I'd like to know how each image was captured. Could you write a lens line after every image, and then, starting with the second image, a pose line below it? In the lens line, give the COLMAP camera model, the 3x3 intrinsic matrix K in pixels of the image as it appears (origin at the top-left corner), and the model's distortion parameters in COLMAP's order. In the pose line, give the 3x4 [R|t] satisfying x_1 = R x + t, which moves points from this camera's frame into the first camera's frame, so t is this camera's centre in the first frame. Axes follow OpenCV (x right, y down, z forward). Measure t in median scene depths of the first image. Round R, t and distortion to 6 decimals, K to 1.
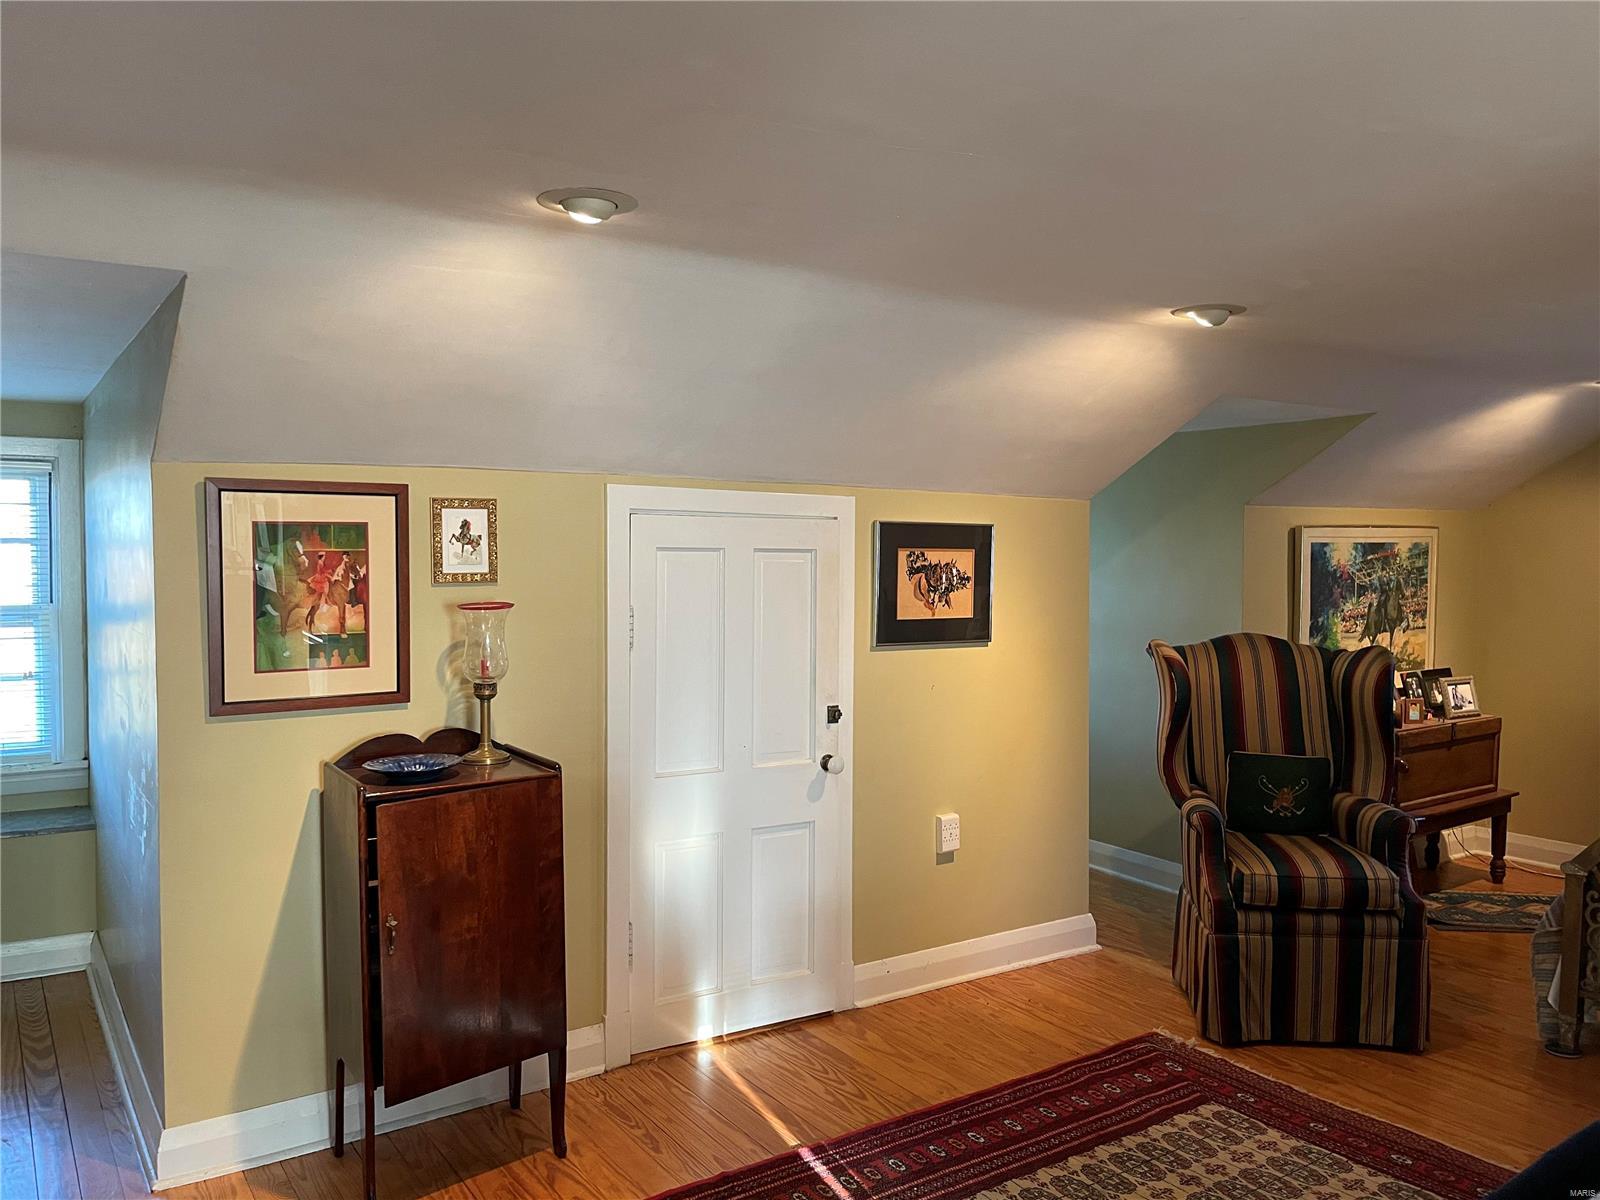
lens RADIAL K [[1205.8, 0, 795.0], [0, 1205.8, 602.9], [0, 0, 1]] dist [0.048907, -0.023698]
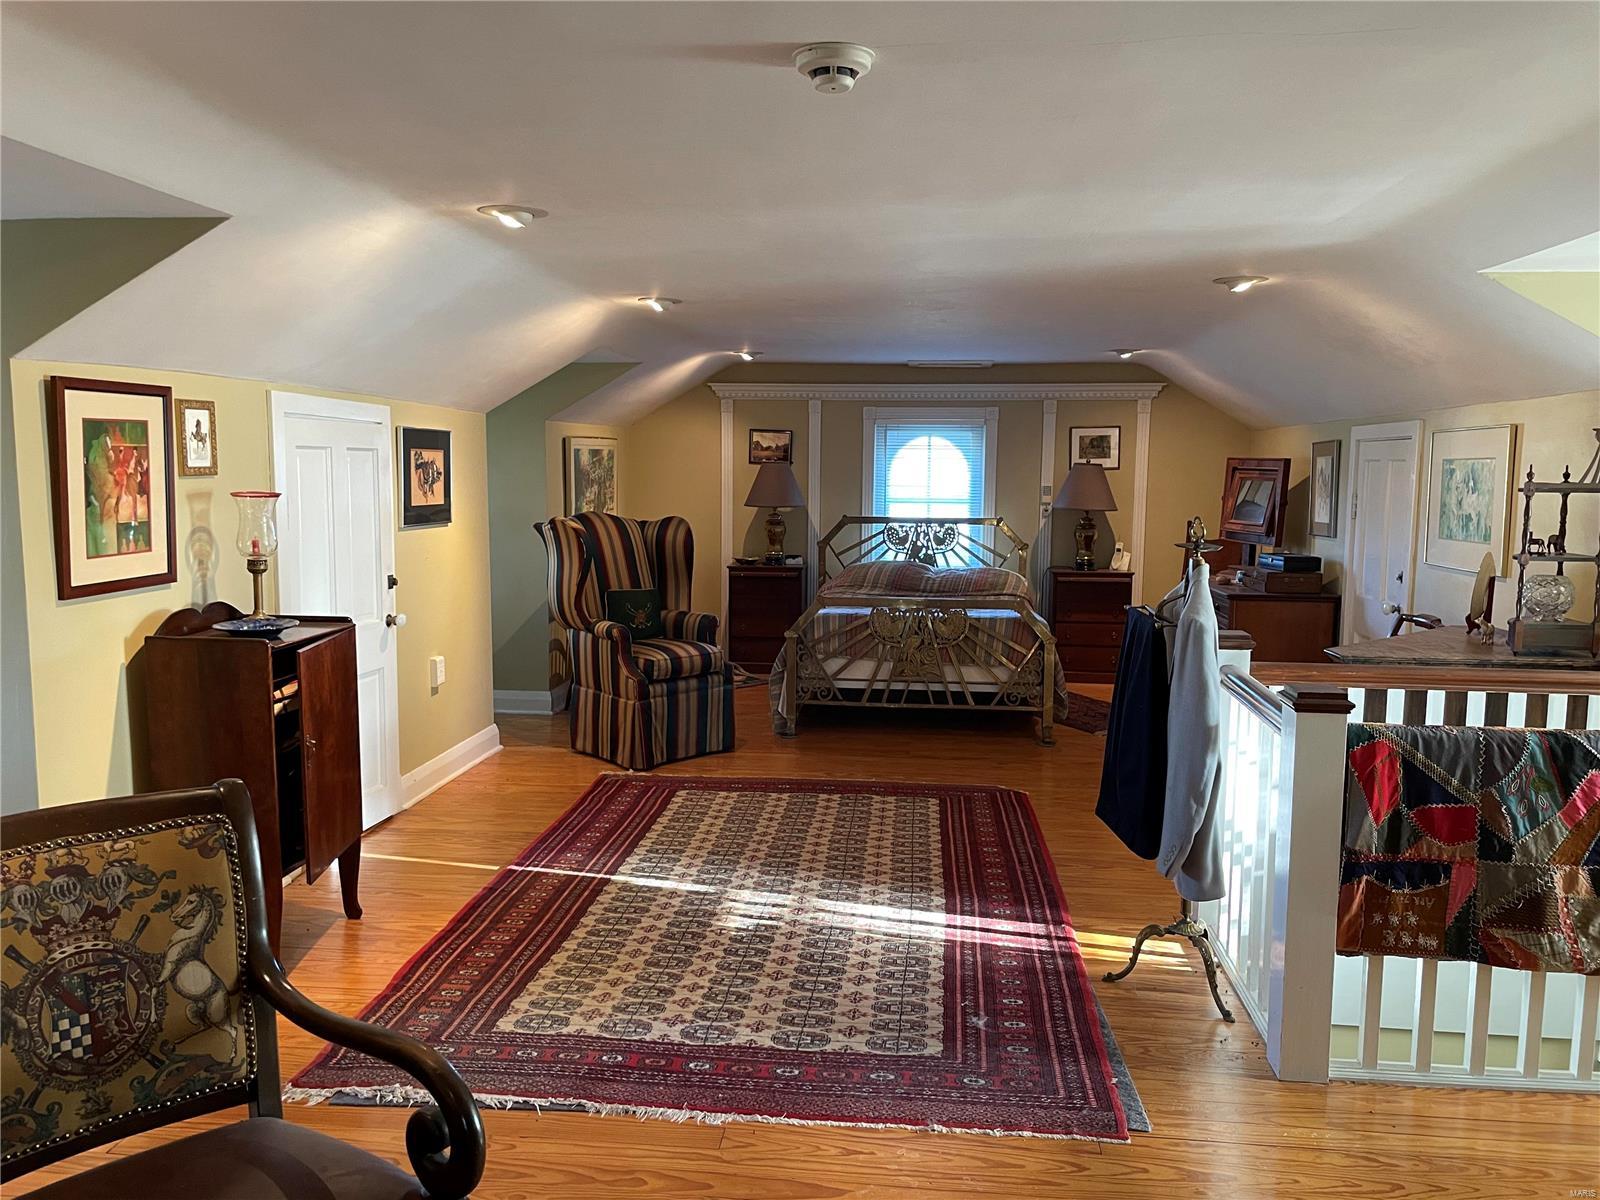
lens RADIAL K [[1205.8, 0, 805.4], [0, 1205.8, 602.8], [0, 0, 1]] dist [0.048907, -0.023698]
pose [[0.639999, -0.084953, 0.763665, -0.793978], [0.023272, 0.995556, 0.091246, 0.011107], [-0.768023, -0.040625, 0.639133, -0.170797]]
